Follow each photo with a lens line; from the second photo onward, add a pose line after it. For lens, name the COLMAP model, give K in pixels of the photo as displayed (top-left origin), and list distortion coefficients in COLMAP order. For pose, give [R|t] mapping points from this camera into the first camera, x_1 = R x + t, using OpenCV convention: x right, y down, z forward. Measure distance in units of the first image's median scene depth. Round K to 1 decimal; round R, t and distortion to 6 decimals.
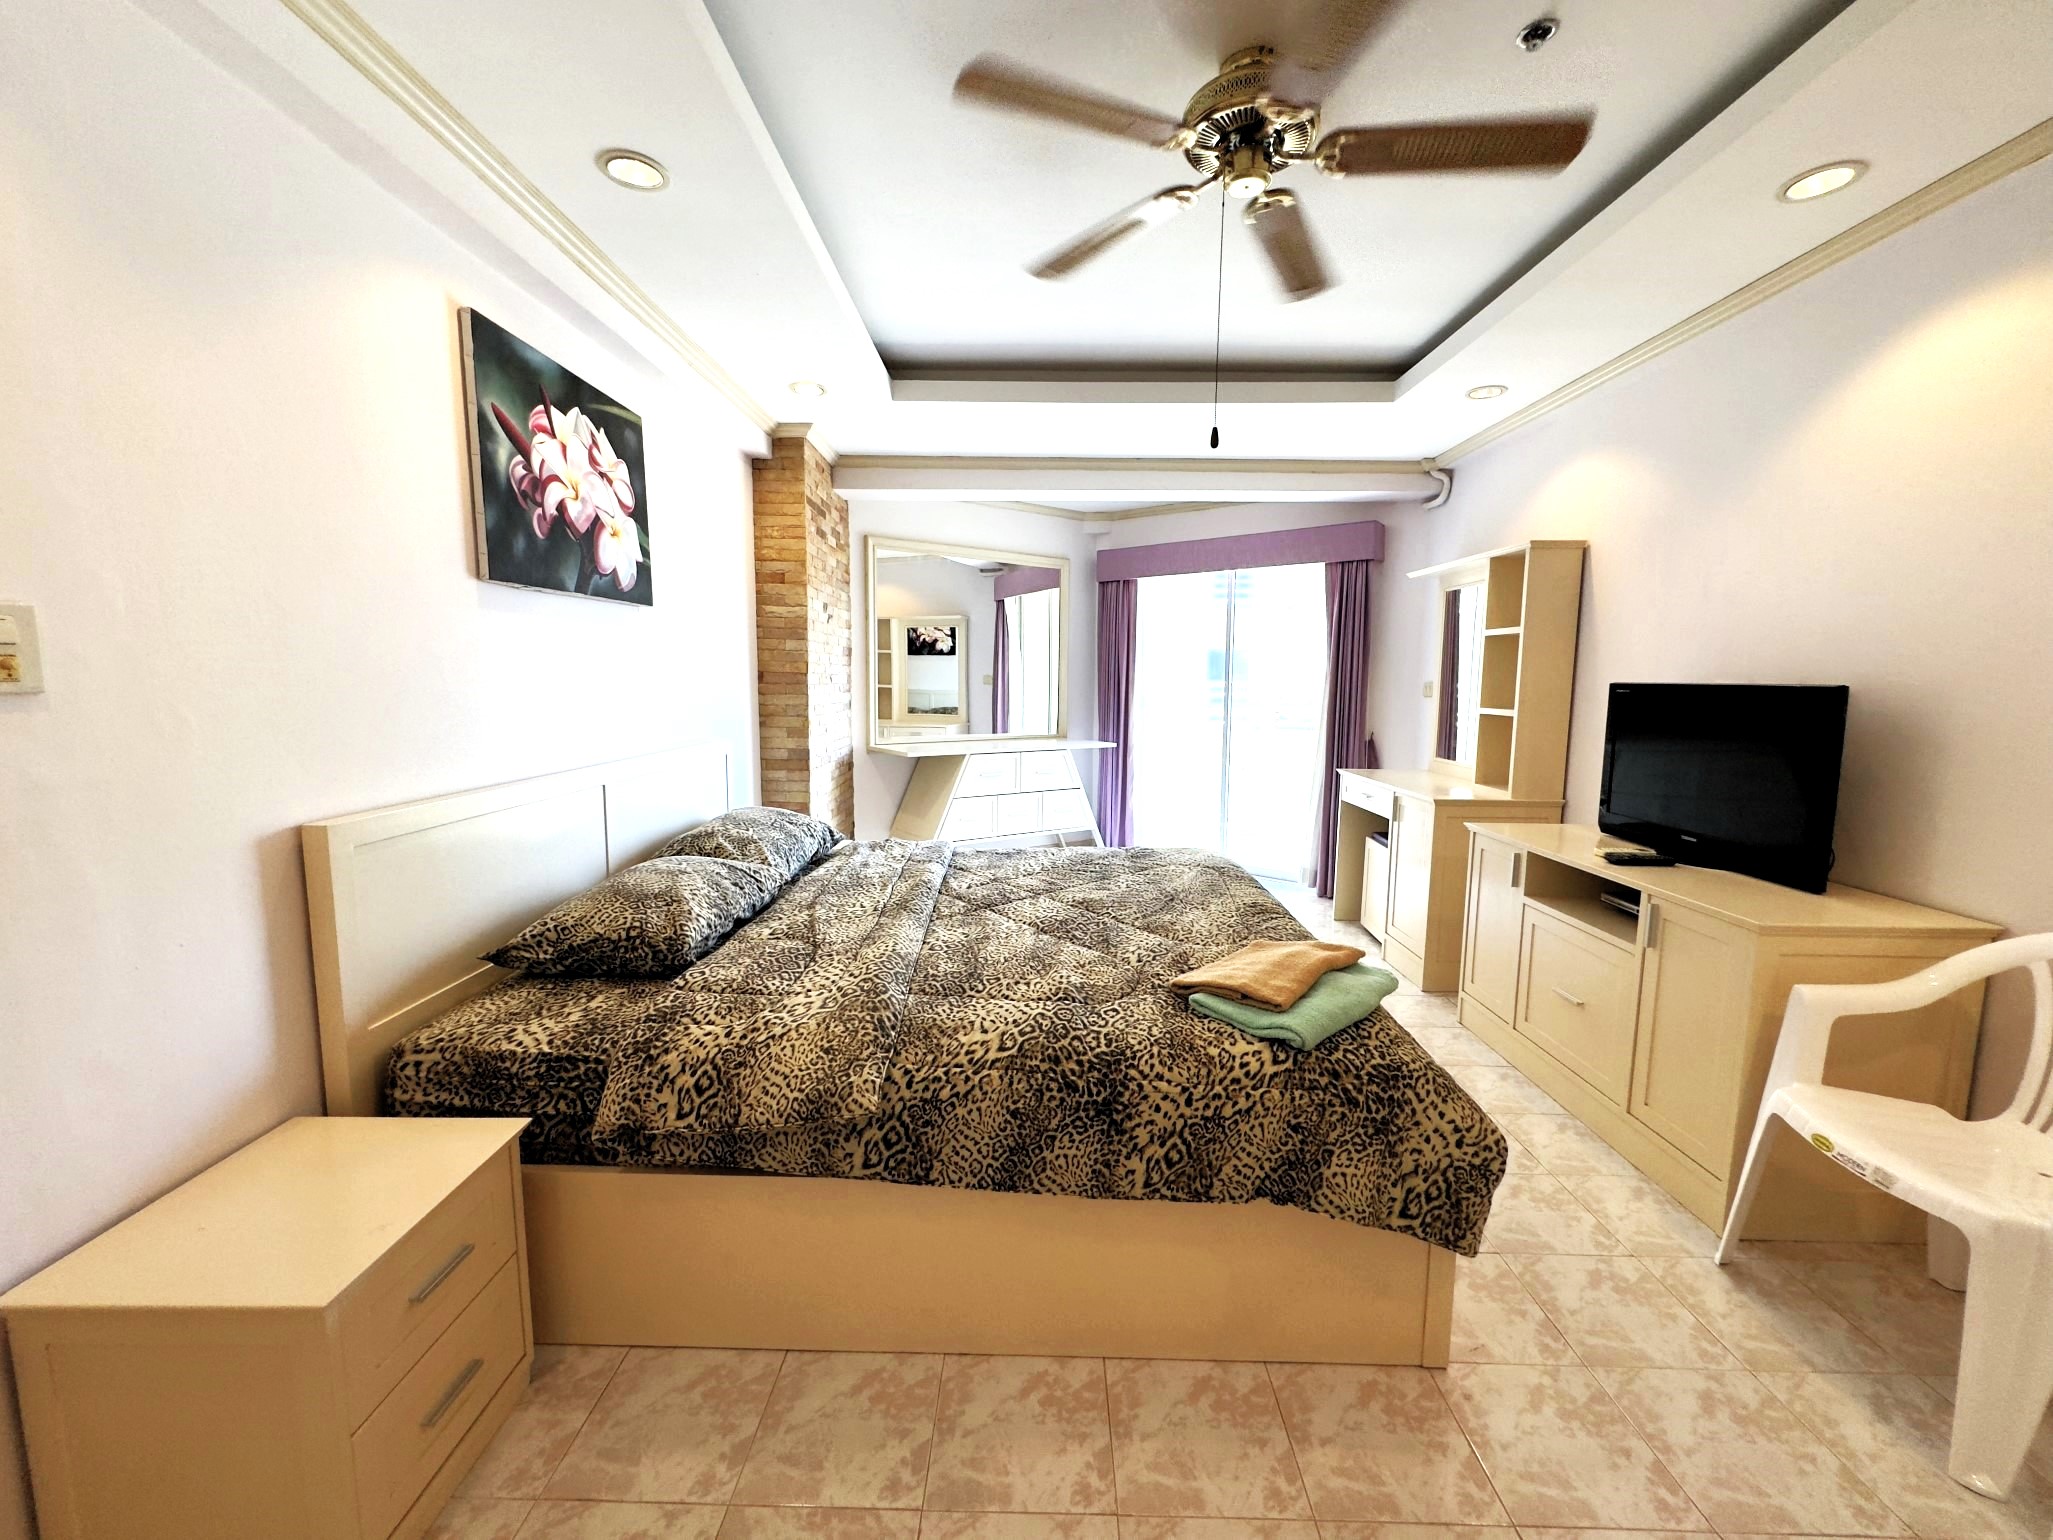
lens RADIAL K [[818.2, 0, 1020.6], [0, 818.2, 768.3], [0, 0, 1]] dist [-0.002542, 0.000504]
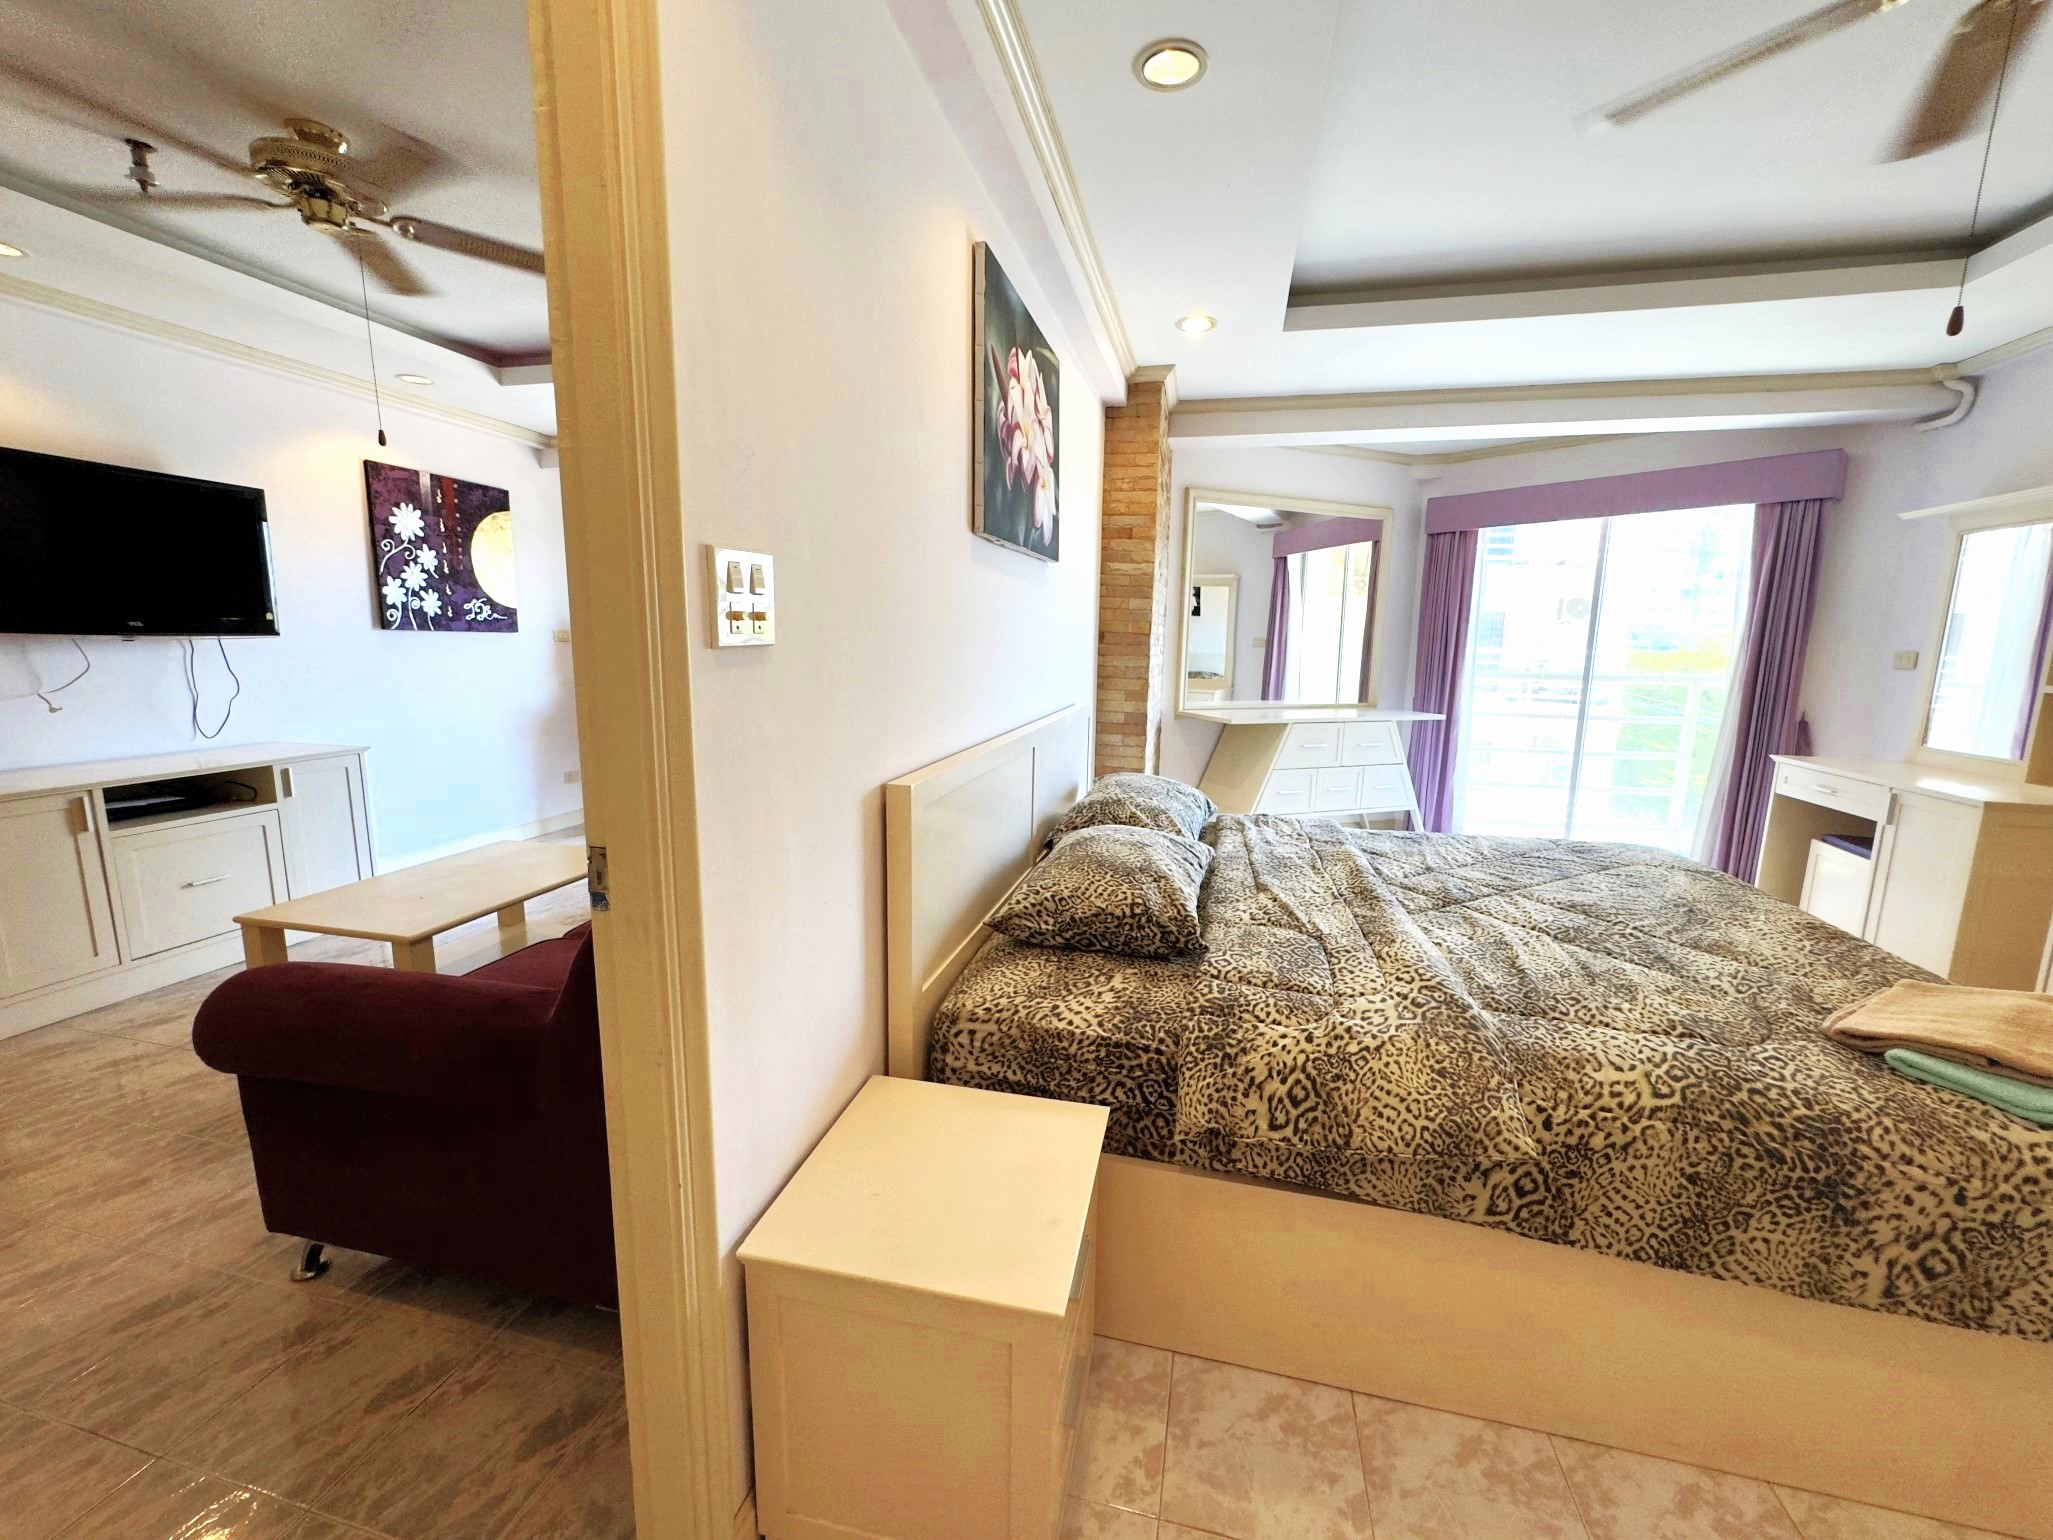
lens RADIAL K [[818.2, 0, 1020.4], [0, 818.2, 768.2], [0, 0, 1]] dist [-0.002542, 0.000504]
pose [[0.974951, 0.043686, -0.218086, -0.407570], [-0.033846, 0.998242, 0.048655, -0.001933], [0.219828, -0.040055, 0.974716, 0.062729]]
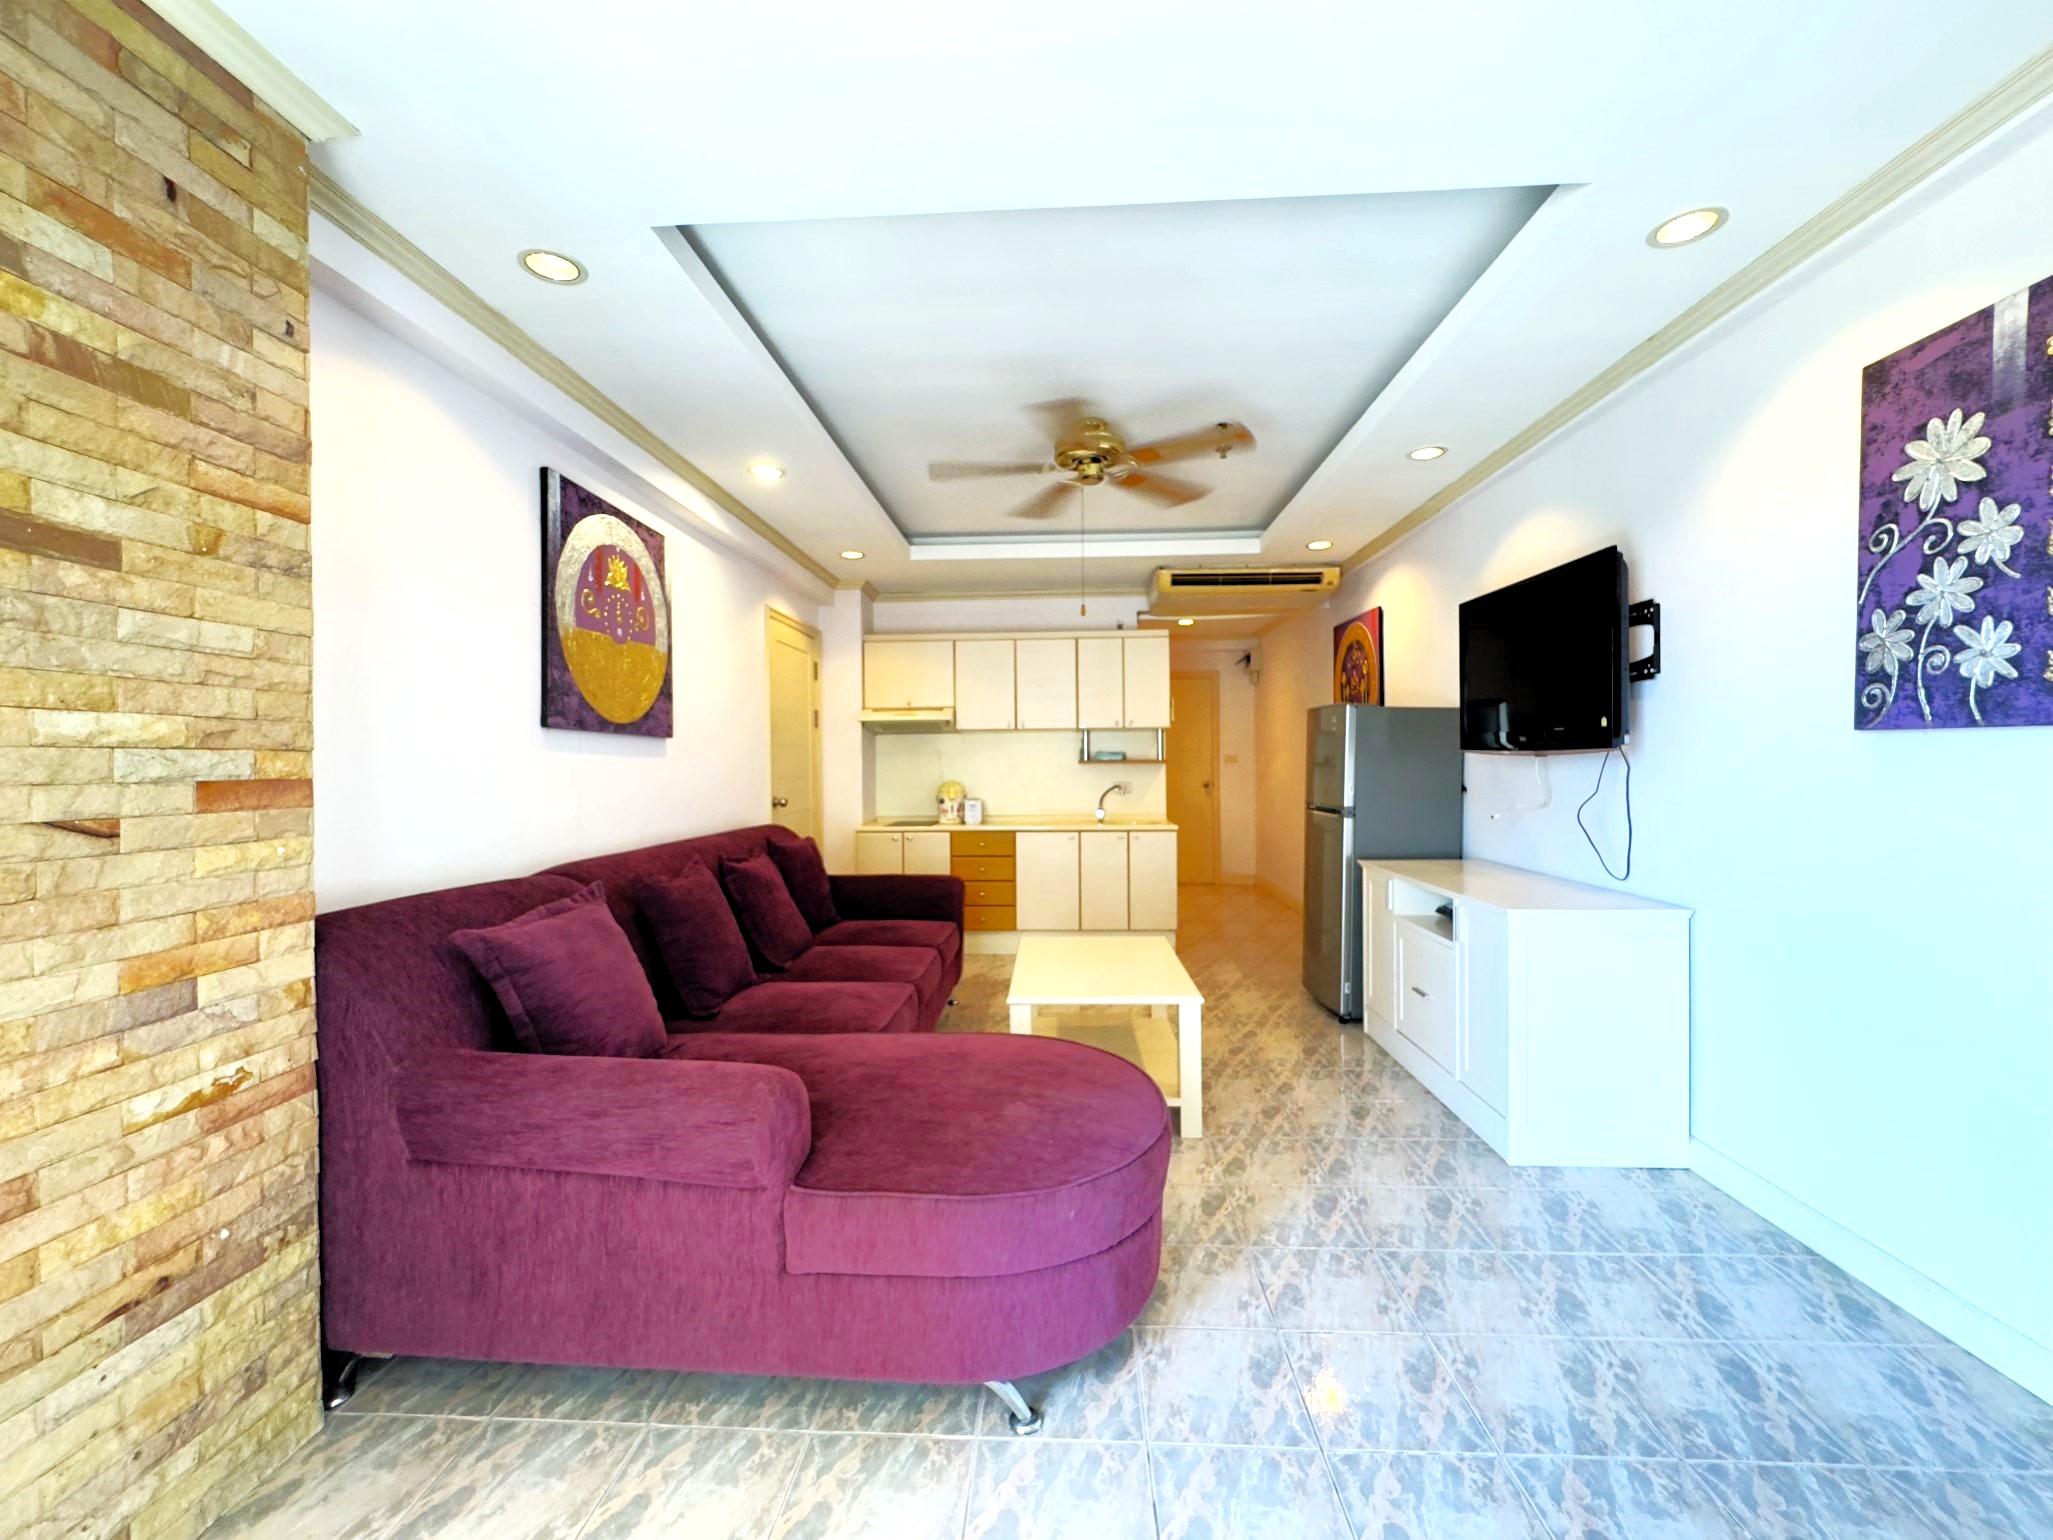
lens RADIAL K [[818.2, 0, 1015.6], [0, 818.2, 774.0], [0, 0, 1]] dist [-0.002542, 0.000504]
pose [[-0.998914, 0.001319, 0.046569, -1.476713], [0.007275, 0.991751, 0.127973, -0.263213], [-0.046016, 0.128173, -0.990684, 2.613773]]
